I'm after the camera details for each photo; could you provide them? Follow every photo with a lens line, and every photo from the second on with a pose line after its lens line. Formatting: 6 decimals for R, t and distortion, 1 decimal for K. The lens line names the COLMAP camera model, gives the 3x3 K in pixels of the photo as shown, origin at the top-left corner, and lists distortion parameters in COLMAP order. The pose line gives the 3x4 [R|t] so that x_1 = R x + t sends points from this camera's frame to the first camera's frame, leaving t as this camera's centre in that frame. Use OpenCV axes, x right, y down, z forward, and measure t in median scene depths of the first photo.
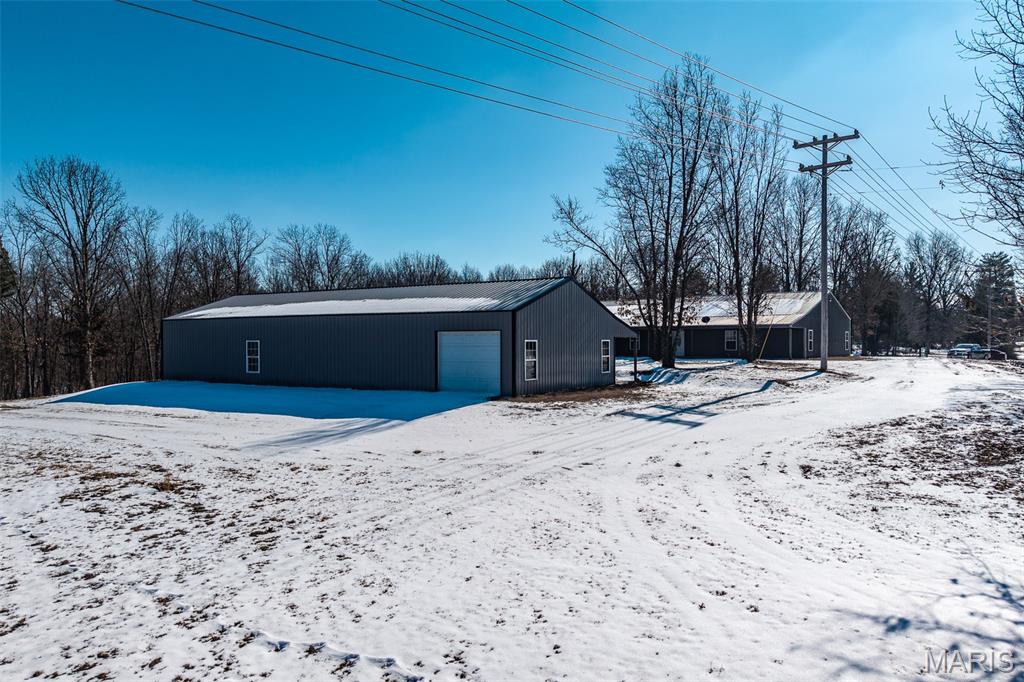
lens RADIAL K [[684.8, 0, 511.0], [0, 684.8, 345.1], [0, 0, 1]] dist [0.022708, -0.018726]
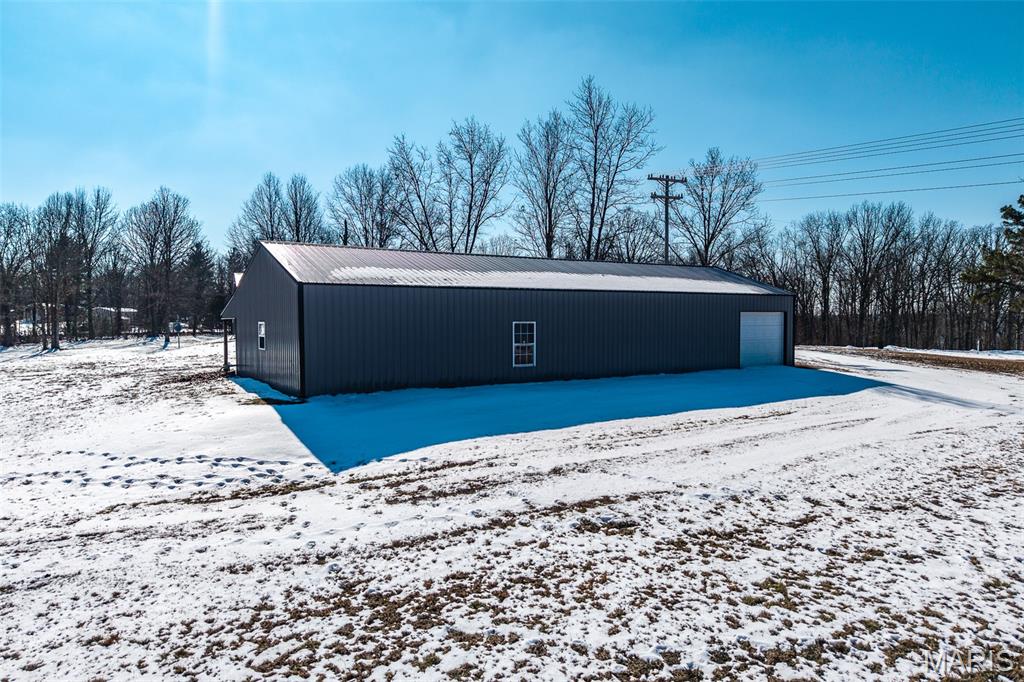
lens RADIAL K [[684.8, 0, 512.6], [0, 684.8, 339.8], [0, 0, 1]] dist [0.022708, -0.018726]
pose [[0.469775, -0.025073, 0.882430, -1.010030], [0.015639, 0.999676, 0.020079, -0.002215], [-0.882648, 0.004368, 0.470015, 0.668782]]
